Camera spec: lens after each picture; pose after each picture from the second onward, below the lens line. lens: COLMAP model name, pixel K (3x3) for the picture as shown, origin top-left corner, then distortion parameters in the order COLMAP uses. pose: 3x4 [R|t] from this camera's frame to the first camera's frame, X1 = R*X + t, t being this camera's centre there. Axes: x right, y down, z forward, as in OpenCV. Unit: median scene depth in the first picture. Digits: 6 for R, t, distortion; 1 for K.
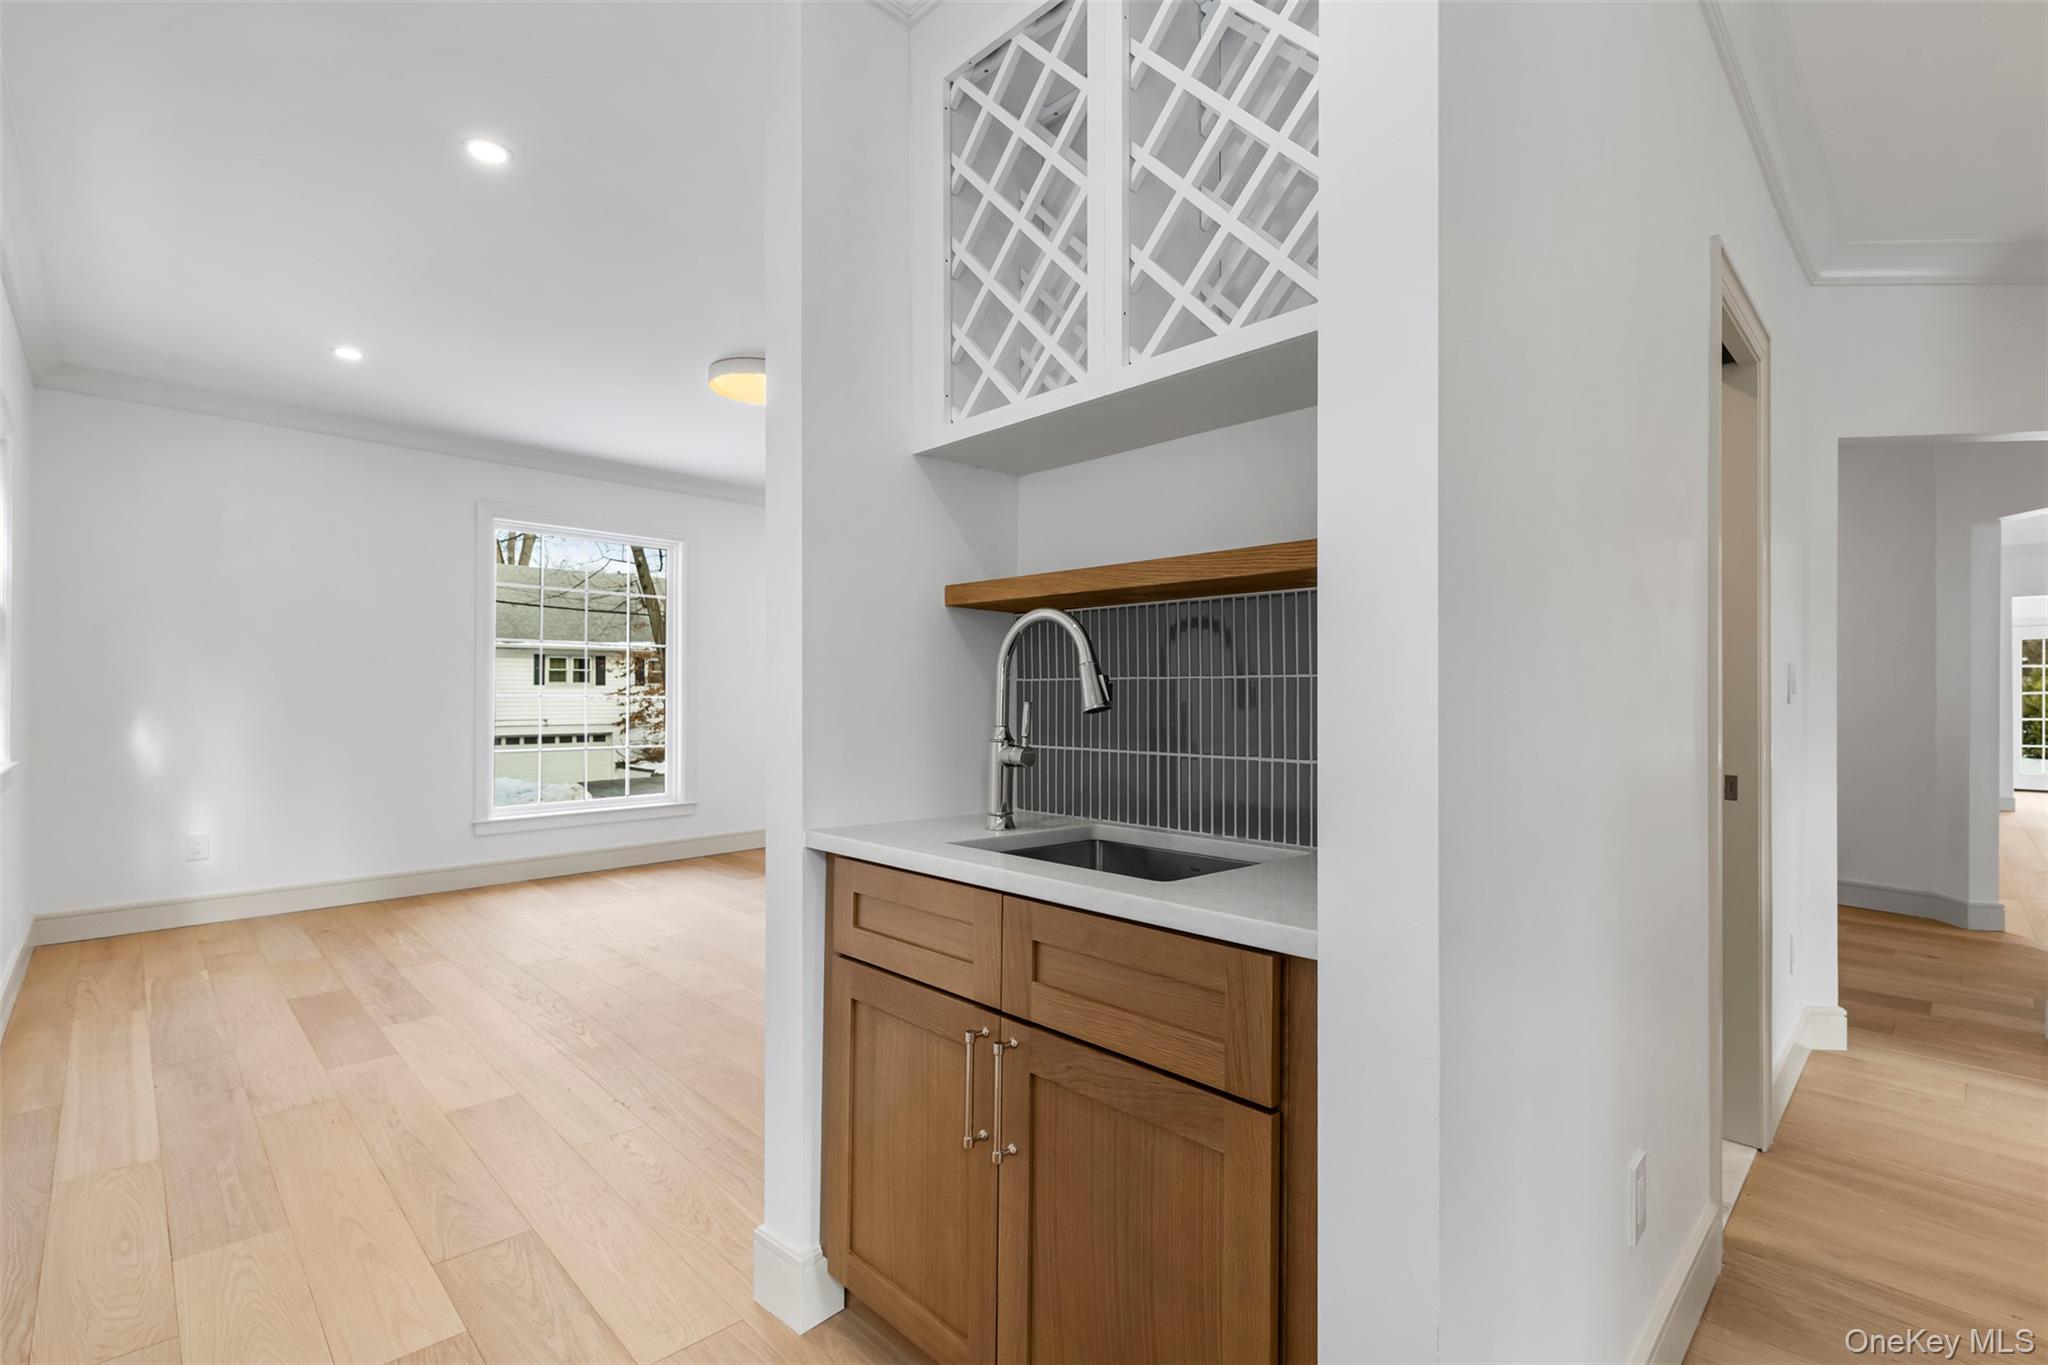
lens RADIAL K [[935.9, 0, 1014.4], [0, 935.9, 686.8], [0, 0, 1]] dist [0.008572, -0.000508]
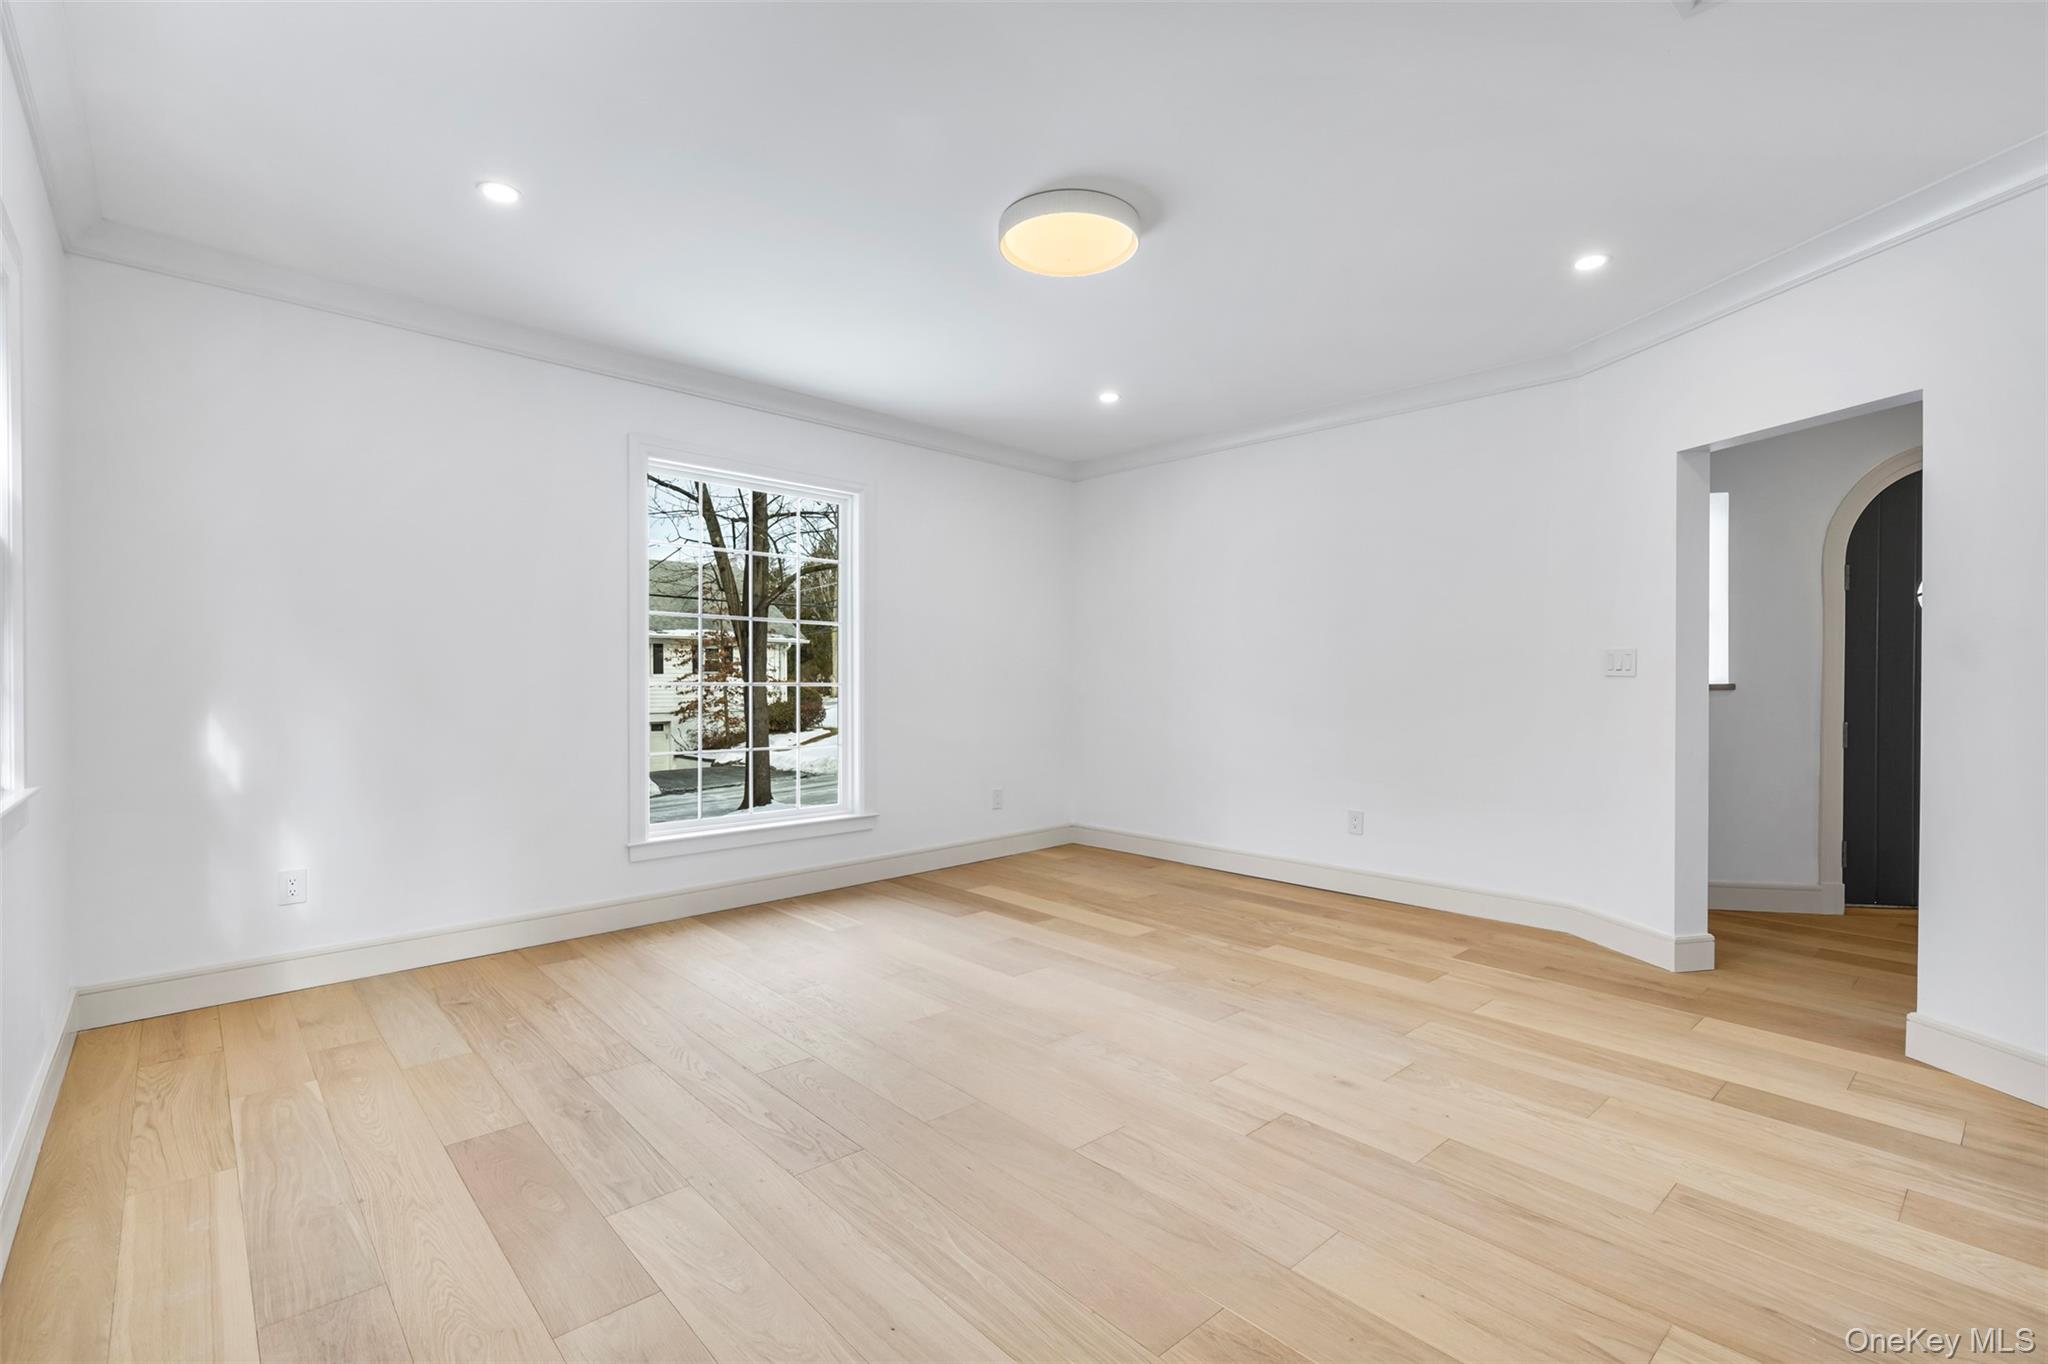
lens RADIAL K [[918.5, 0, 1025.0], [0, 918.5, 688.1], [0, 0, 1]] dist [0.005186, -0.000754]
pose [[0.999820, -0.001674, -0.018886, -0.282957], [0.001944, 0.999896, 0.014281, 0.003062], [0.018860, -0.014315, 0.999720, 0.294536]]
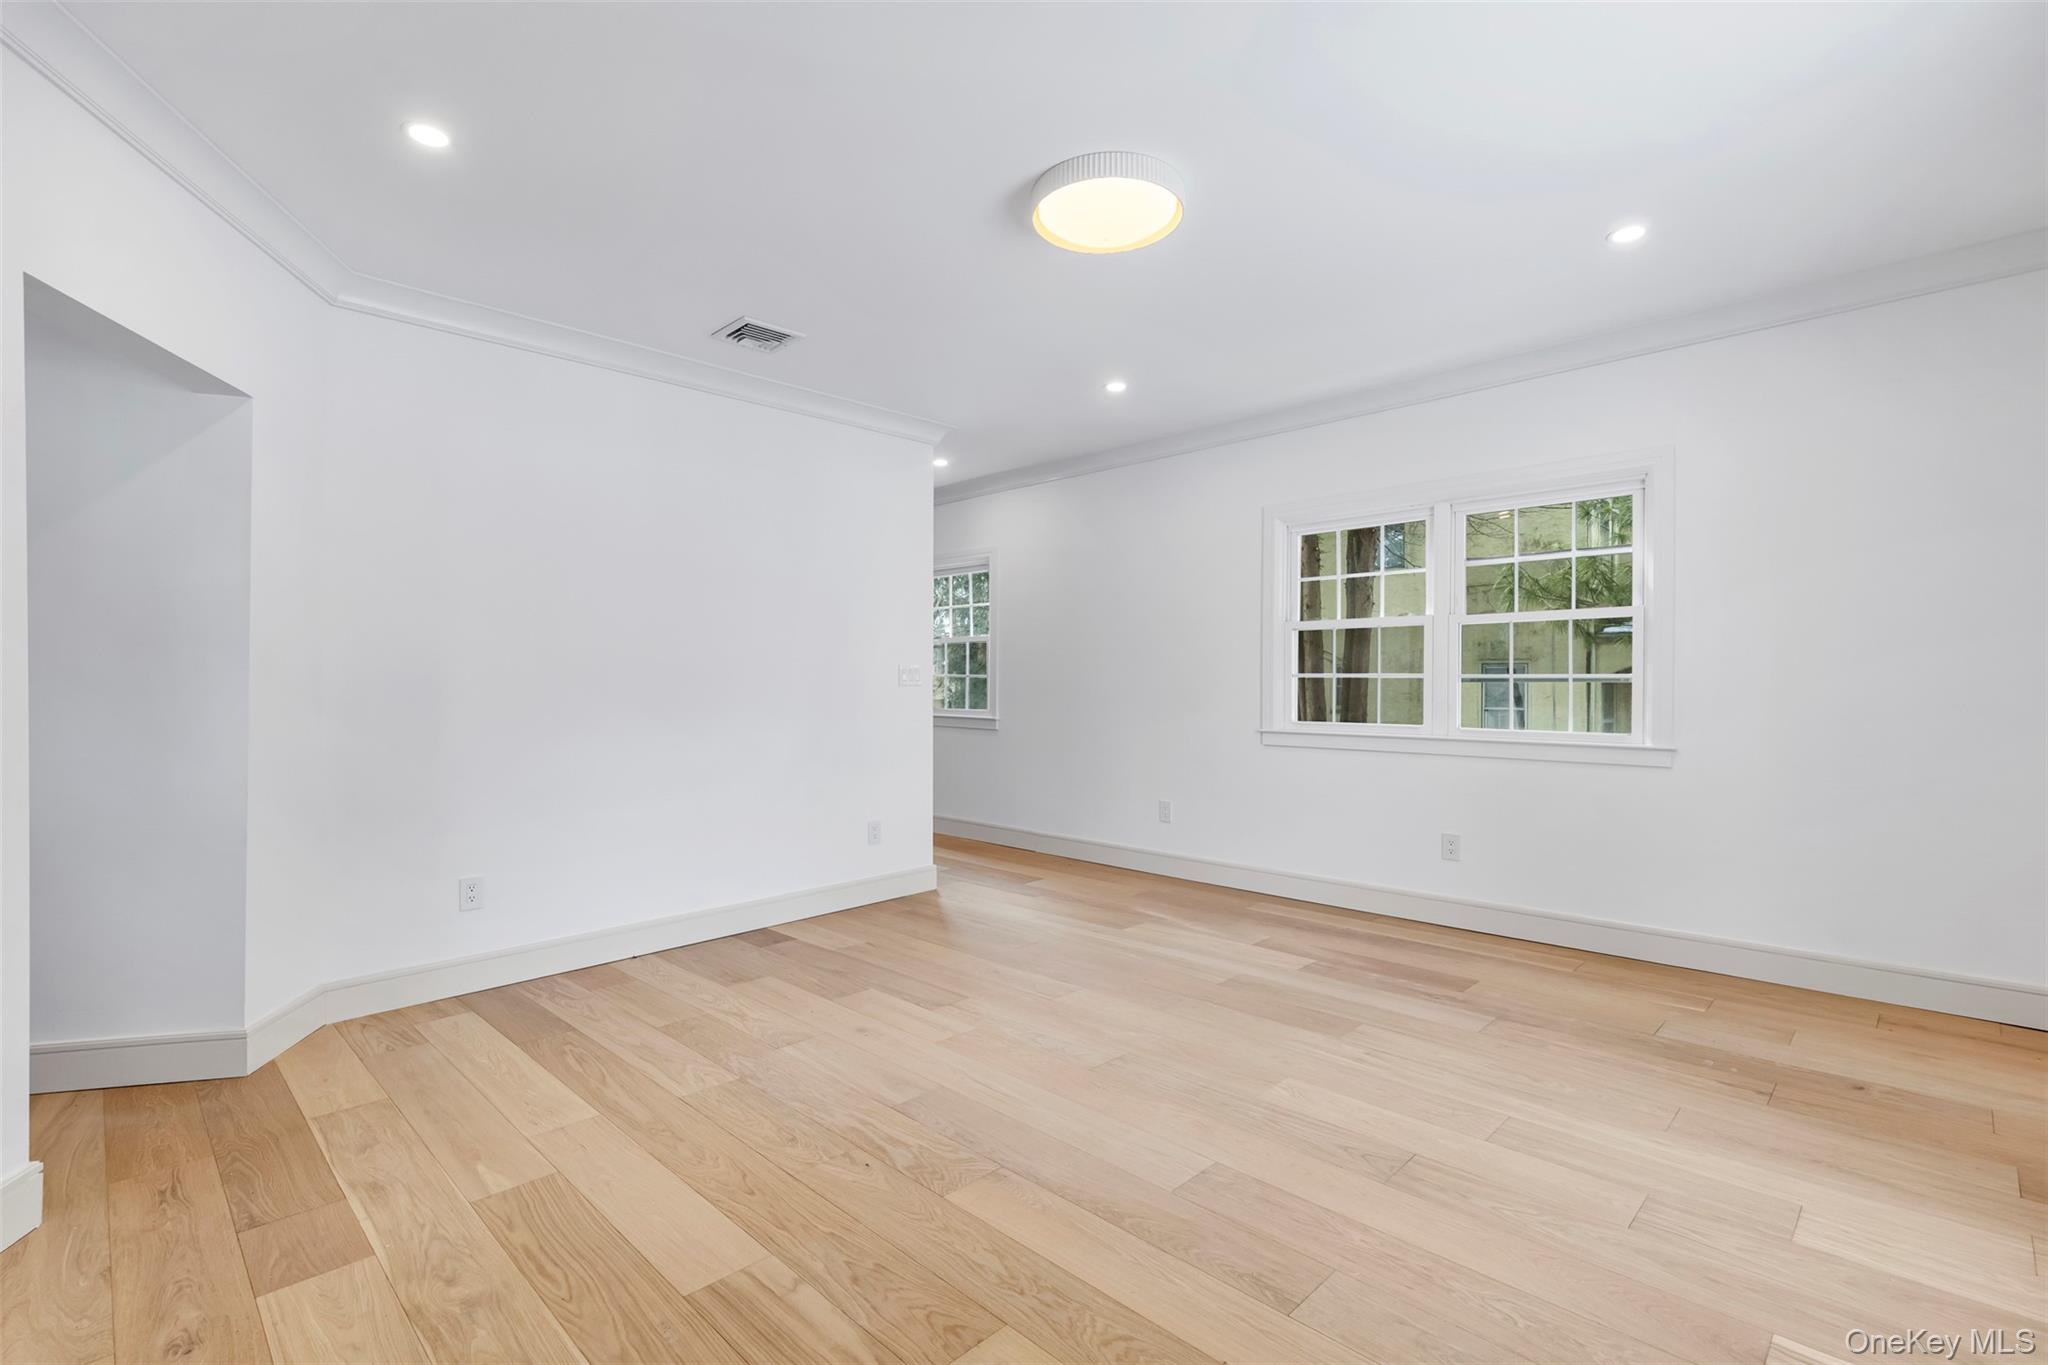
lens RADIAL K [[935.9, 0, 1014.4], [0, 935.9, 686.8], [0, 0, 1]] dist [0.008572, -0.000508]
pose [[-0.999707, 0.000206, -0.024219, -0.185443], [0.000264, 0.999997, -0.002394, 0.007154], [0.024218, -0.002400, -0.999704, 1.618471]]
